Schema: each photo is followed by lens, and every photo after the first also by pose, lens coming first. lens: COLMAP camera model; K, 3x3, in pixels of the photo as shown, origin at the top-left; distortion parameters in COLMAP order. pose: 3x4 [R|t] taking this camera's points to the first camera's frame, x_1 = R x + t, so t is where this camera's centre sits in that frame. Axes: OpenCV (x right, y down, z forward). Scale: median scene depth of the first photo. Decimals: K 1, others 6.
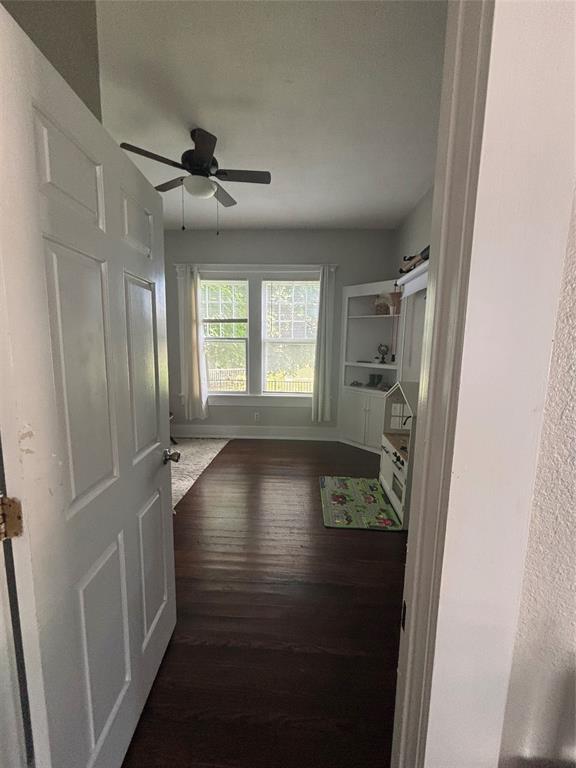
lens RADIAL K [[309.7, 0, 290.9], [0, 309.7, 384.5], [0, 0, 1]] dist [0.002190, -0.001317]
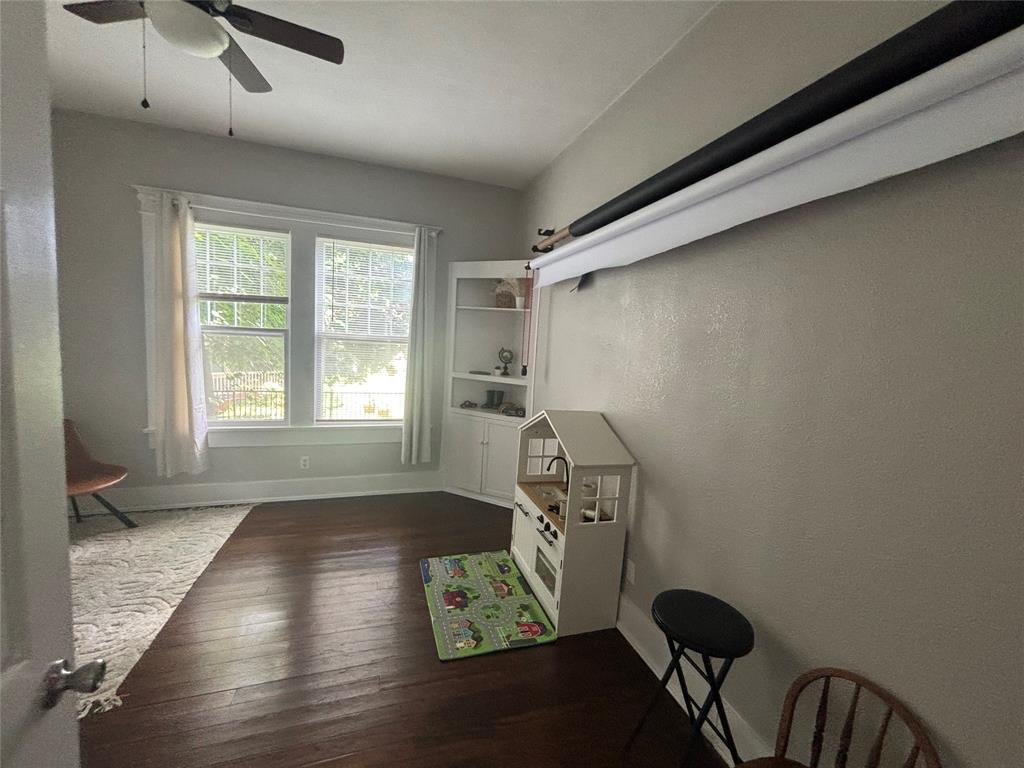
lens RADIAL K [[413.0, 0, 513.2], [0, 413.0, 382.3], [0, 0, 1]] dist [0.002190, -0.001317]
pose [[0.932521, 0.001479, 0.361112, -0.026750], [0.006332, 0.999771, -0.020447, -0.033769], [-0.361059, 0.021353, 0.932298, 0.117164]]
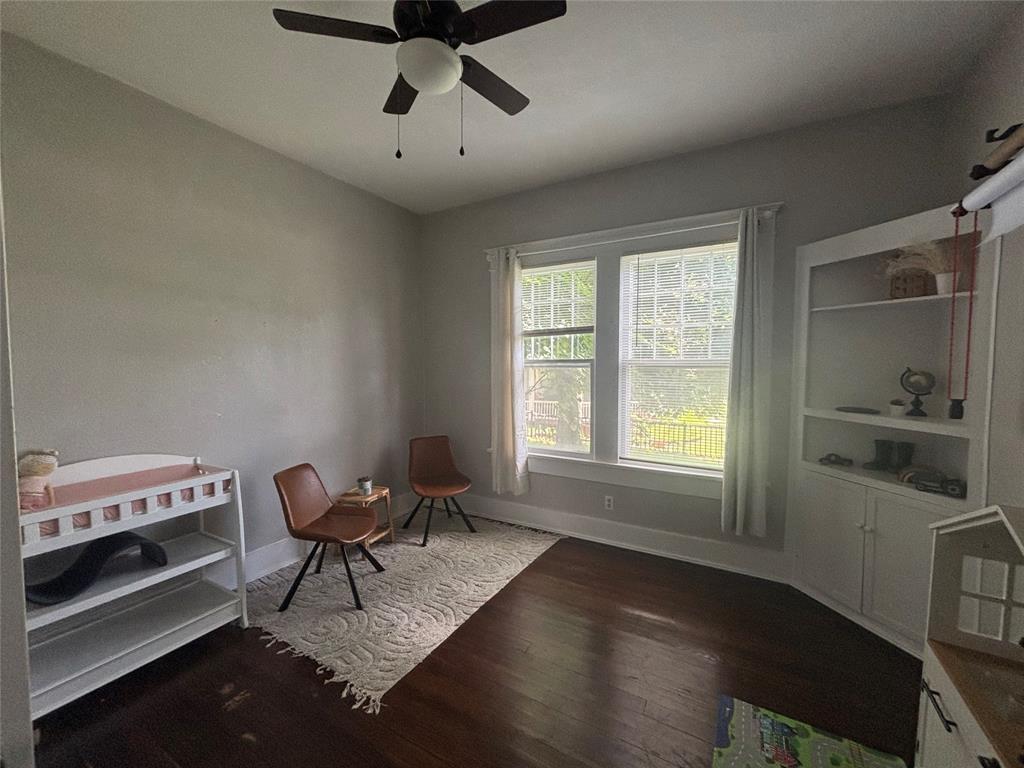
lens RADIAL K [[413.0, 0, 510.9], [0, 413.0, 381.9], [0, 0, 1]] dist [0.002190, -0.001317]
pose [[0.887462, 0.006101, -0.460840, 0.076711], [-0.046985, 0.995900, -0.077297, -0.046854], [0.458479, 0.090250, 0.884111, 0.281292]]
